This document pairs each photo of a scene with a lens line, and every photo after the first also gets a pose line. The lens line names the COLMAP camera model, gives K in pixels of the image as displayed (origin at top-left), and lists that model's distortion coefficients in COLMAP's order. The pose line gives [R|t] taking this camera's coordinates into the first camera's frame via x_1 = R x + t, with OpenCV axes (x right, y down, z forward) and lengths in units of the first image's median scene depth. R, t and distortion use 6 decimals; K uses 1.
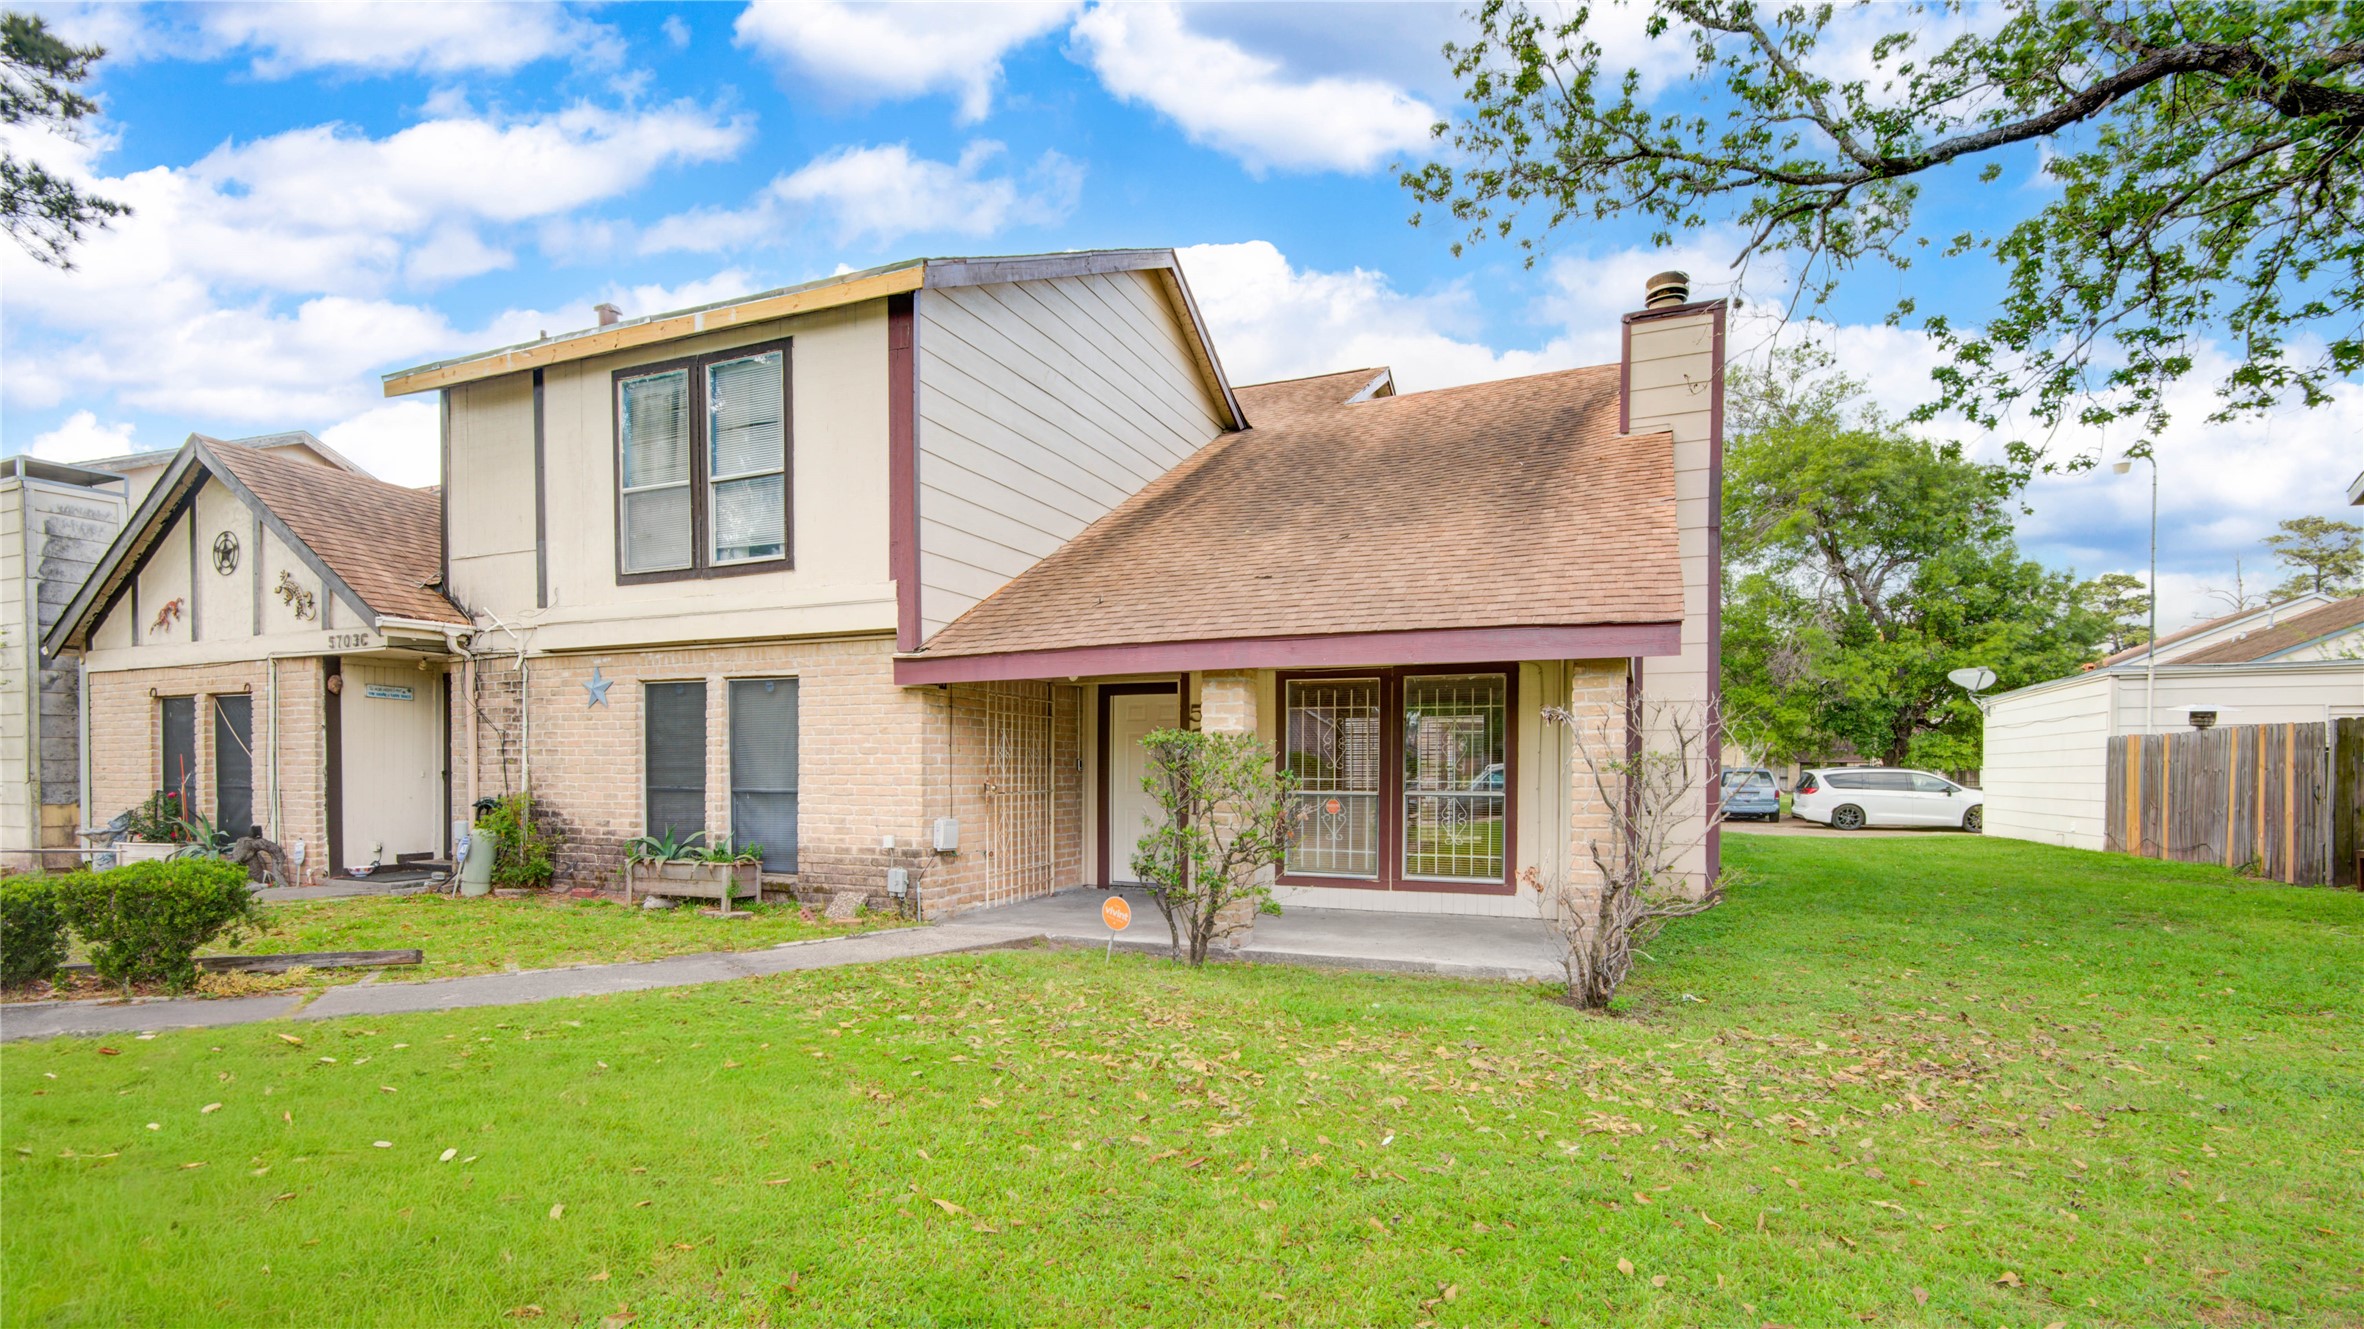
lens RADIAL K [[1065.5, 0, 1180.8], [0, 1065.5, 787.3], [0, 0, 1]] dist [-0.000819, -0.000289]
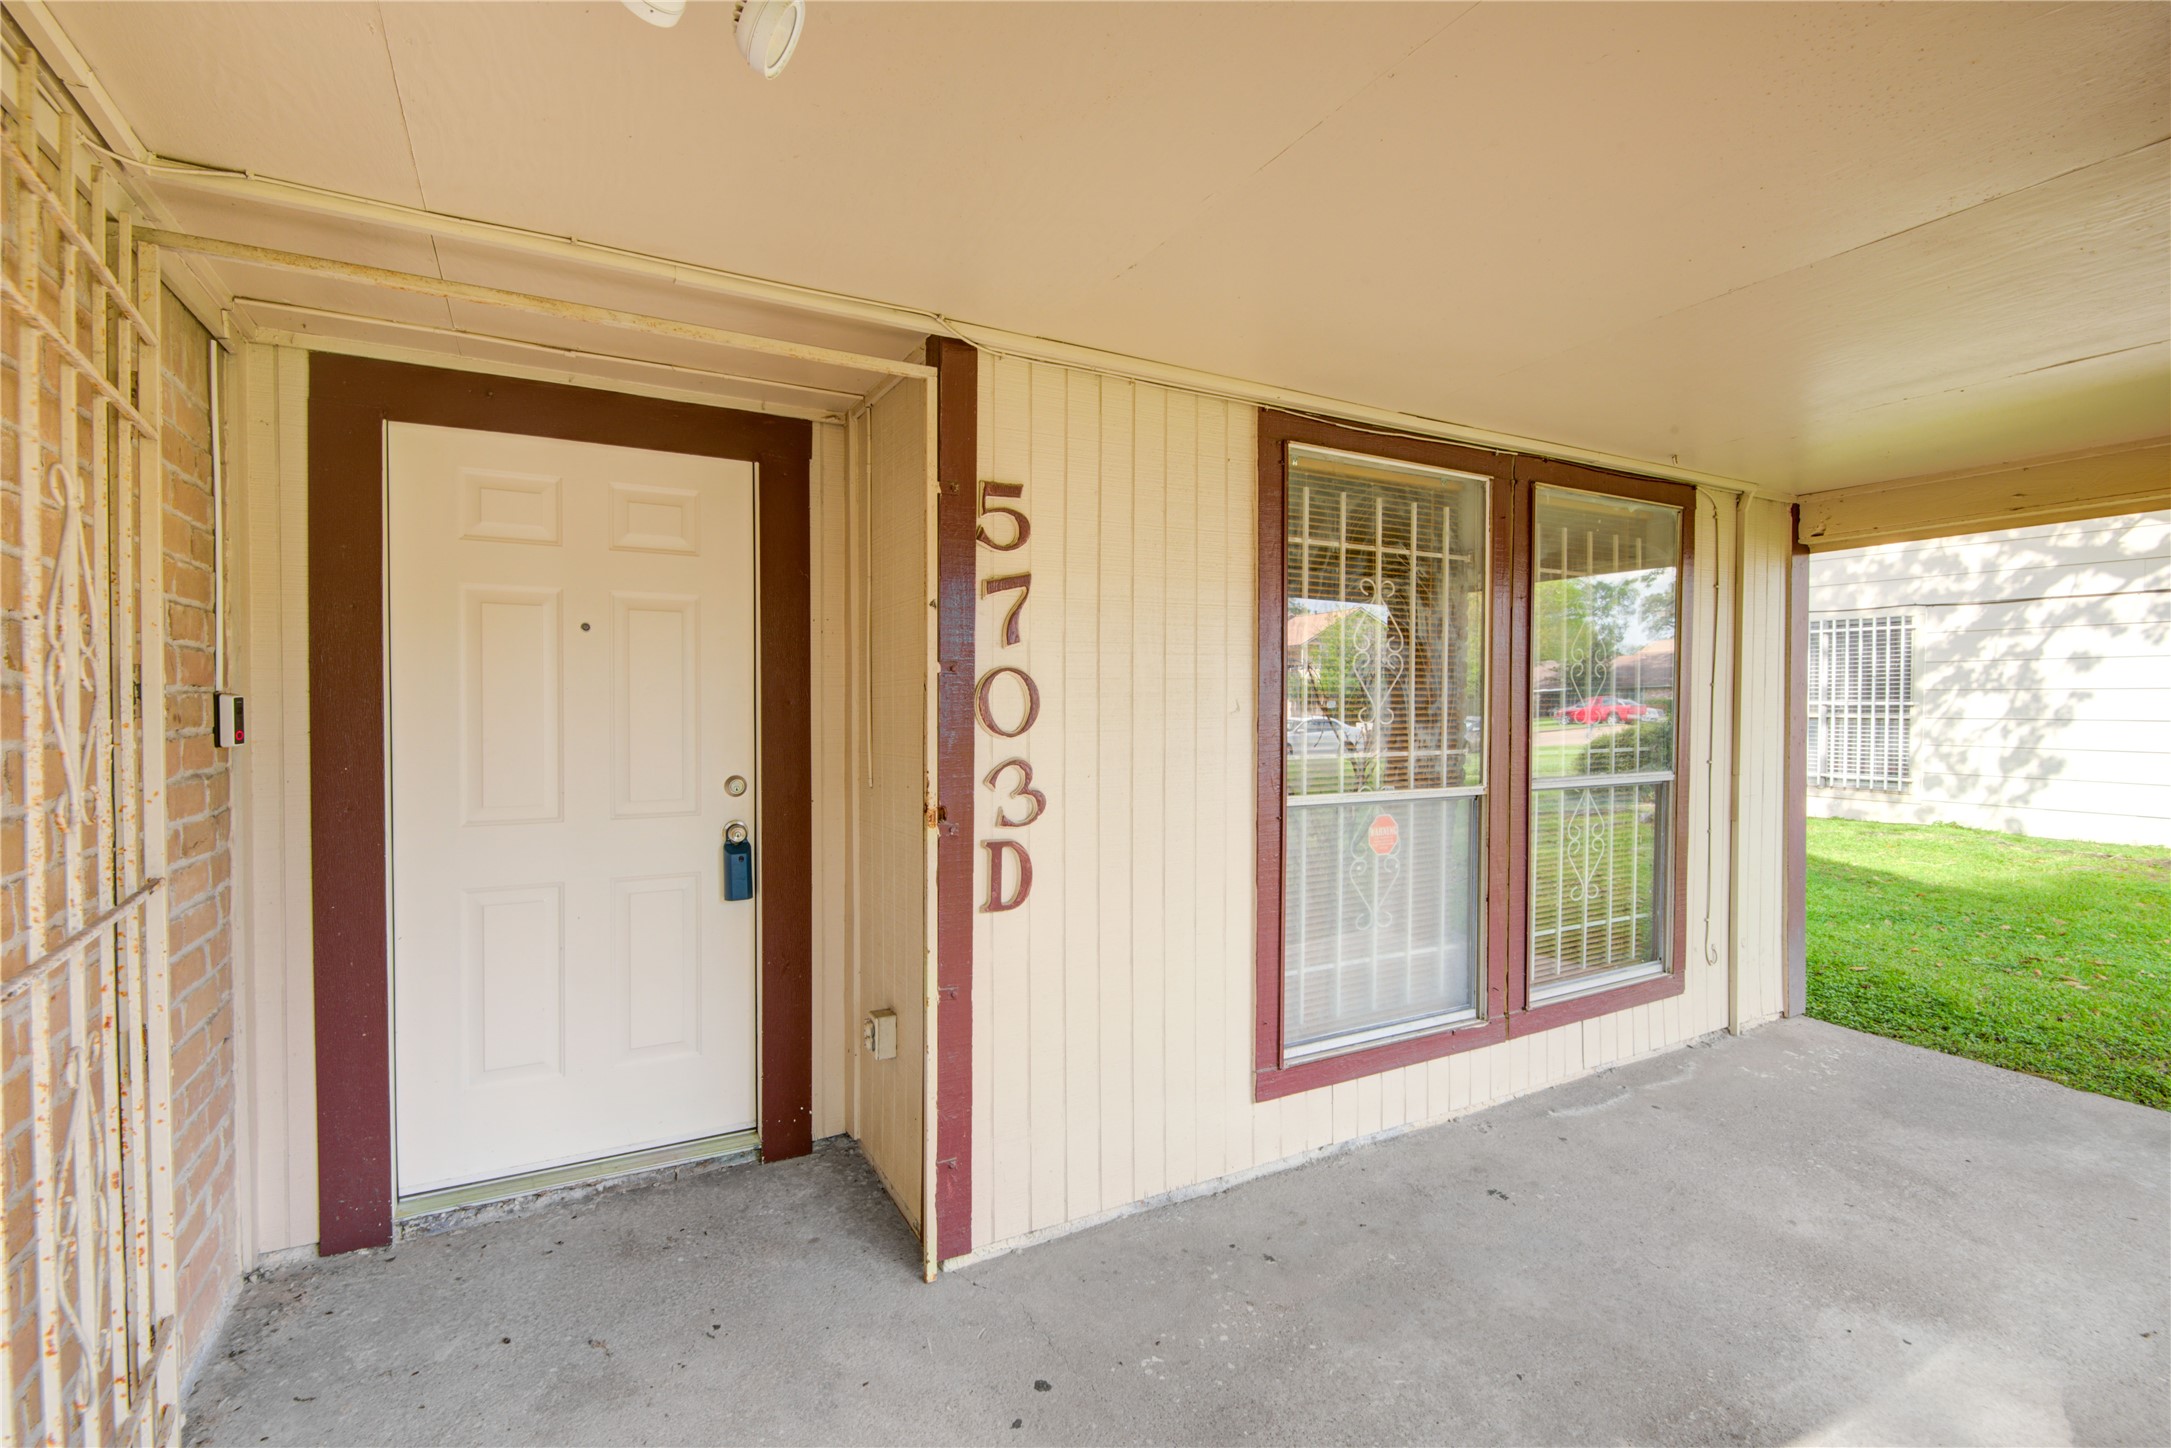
lens RADIAL K [[977.5, 0, 1085.5], [0, 977.5, 724.0], [0, 0, 1]] dist [-0.003442, -0.001115]
pose [[0.614583, -0.020217, 0.788593, -0.166746], [0.014935, 0.999791, 0.013993, -0.023444], [-0.788710, 0.003178, 0.614757, 0.886844]]
